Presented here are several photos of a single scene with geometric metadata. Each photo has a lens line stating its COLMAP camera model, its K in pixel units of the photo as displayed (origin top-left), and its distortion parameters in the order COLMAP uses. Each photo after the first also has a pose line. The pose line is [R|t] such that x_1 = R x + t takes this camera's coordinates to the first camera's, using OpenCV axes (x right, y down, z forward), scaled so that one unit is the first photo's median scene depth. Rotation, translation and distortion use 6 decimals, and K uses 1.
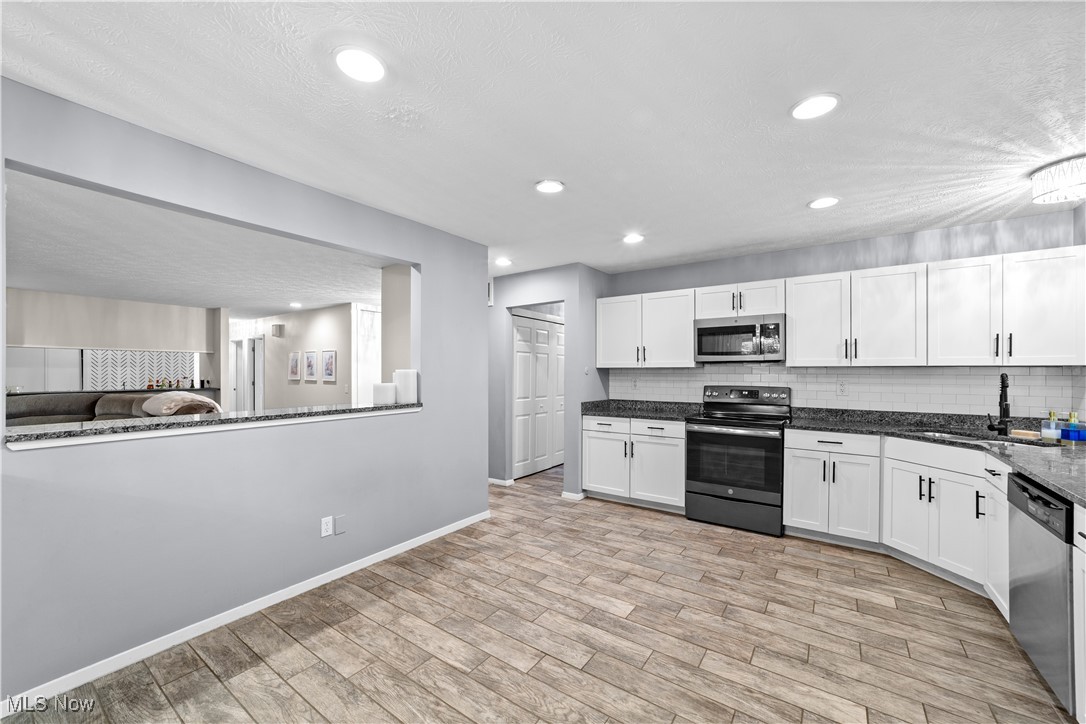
lens RADIAL K [[423.7, 0, 541.7], [0, 423.7, 371.6], [0, 0, 1]] dist [-0.001228, 0.000218]
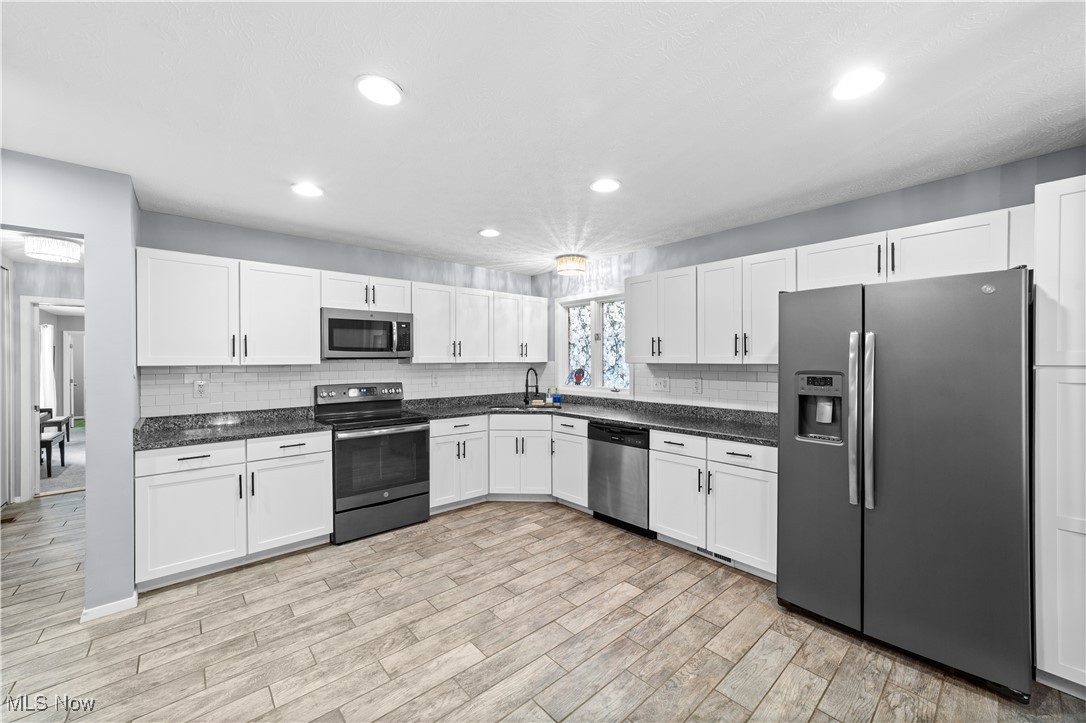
lens RADIAL K [[417.3, 0, 543.0], [0, 417.3, 361.5], [0, 0, 1]] dist [-0.021262, 0.009128]
pose [[0.231716, -0.004151, 0.972775, -0.453540], [0.006111, 0.999977, 0.002812, -0.020681], [-0.972764, 0.005293, 0.231736, 0.519564]]
